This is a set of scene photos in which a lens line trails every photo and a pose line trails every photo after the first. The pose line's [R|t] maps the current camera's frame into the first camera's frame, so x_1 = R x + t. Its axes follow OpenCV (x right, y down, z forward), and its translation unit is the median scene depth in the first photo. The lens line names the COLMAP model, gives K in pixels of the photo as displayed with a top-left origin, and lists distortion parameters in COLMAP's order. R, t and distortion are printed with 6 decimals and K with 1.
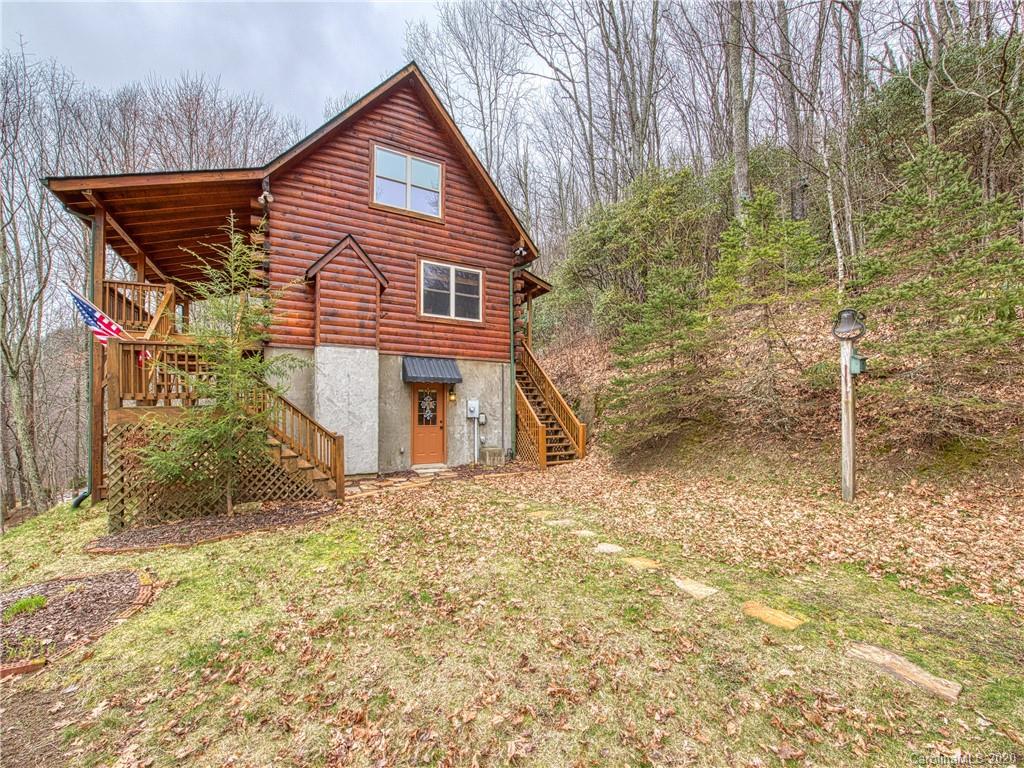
lens RADIAL K [[416.6, 0, 516.8], [0, 416.6, 406.8], [0, 0, 1]] dist [-0.018929, -0.000594]
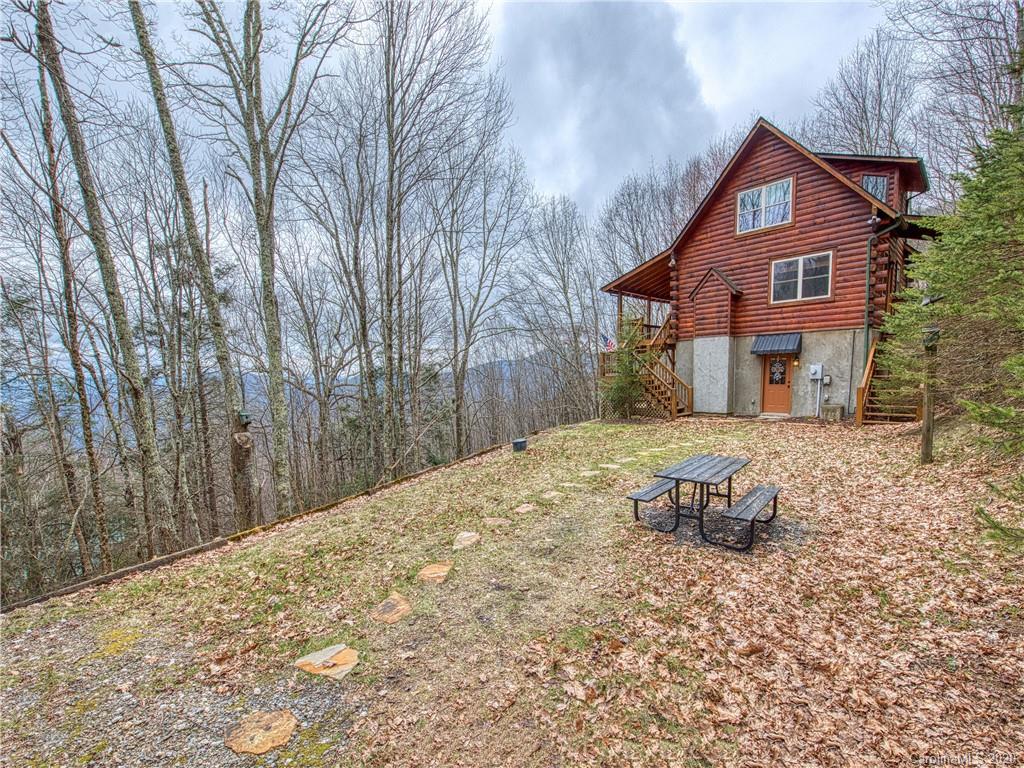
lens RADIAL K [[416.6, 0, 516.8], [0, 416.6, 406.8], [0, 0, 1]] dist [-0.018929, -0.000594]
pose [[0.237364, 0.073922, -0.968604, 0.886328], [0.032932, 0.995915, 0.084077, -0.024069], [0.970862, -0.051855, 0.233960, -0.140635]]
